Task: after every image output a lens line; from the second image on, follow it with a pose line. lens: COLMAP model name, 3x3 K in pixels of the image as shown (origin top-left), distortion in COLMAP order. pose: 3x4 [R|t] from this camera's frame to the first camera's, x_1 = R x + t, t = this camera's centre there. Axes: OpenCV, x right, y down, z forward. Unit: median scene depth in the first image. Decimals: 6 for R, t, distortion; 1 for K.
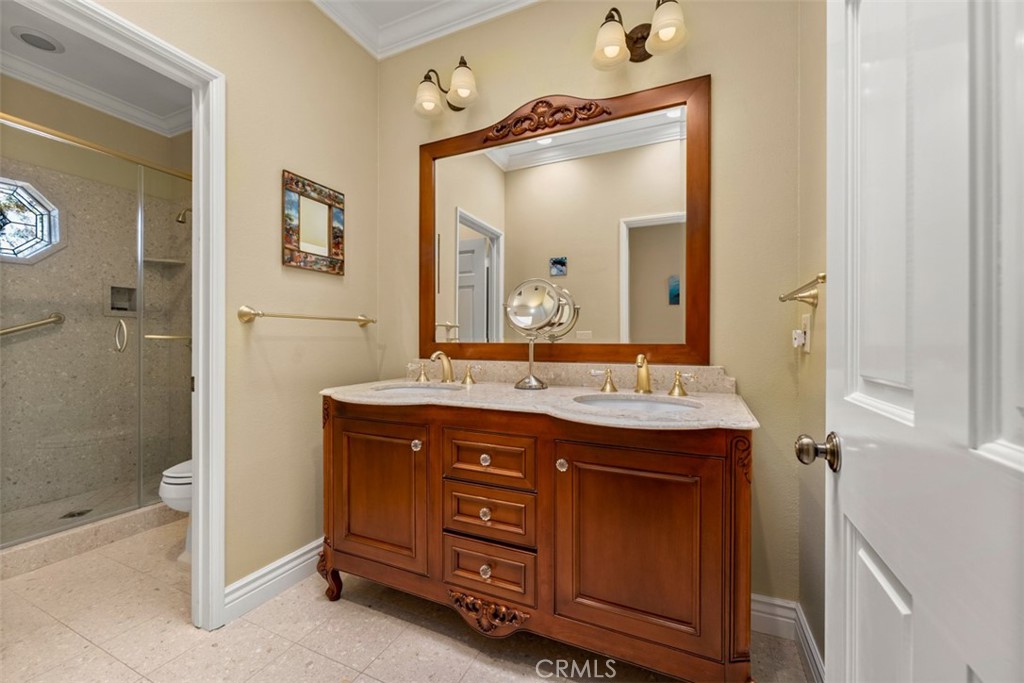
lens RADIAL K [[408.8, 0, 511.4], [0, 408.8, 340.8], [0, 0, 1]] dist [-0.002157, -0.000217]
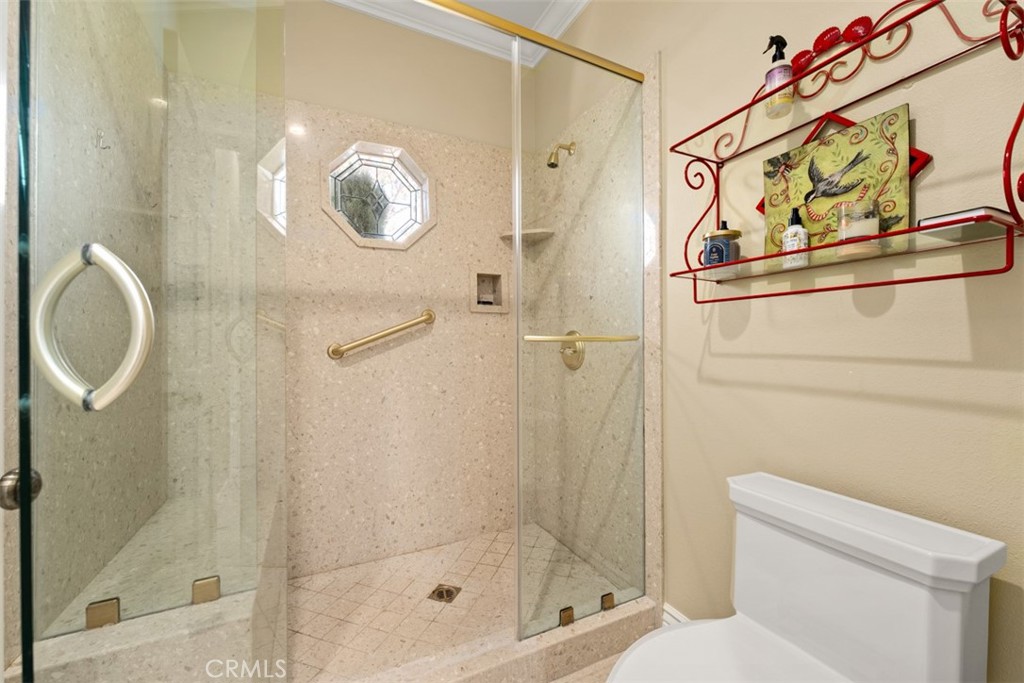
lens RADIAL K [[408.8, 0, 511.4], [0, 408.8, 340.8], [0, 0, 1]] dist [-0.002157, -0.000217]
pose [[0.779182, -0.010040, -0.626718, -0.487024], [0.007285, 0.999949, -0.006962, -0.001934], [0.626756, 0.000859, 0.779215, 0.477510]]
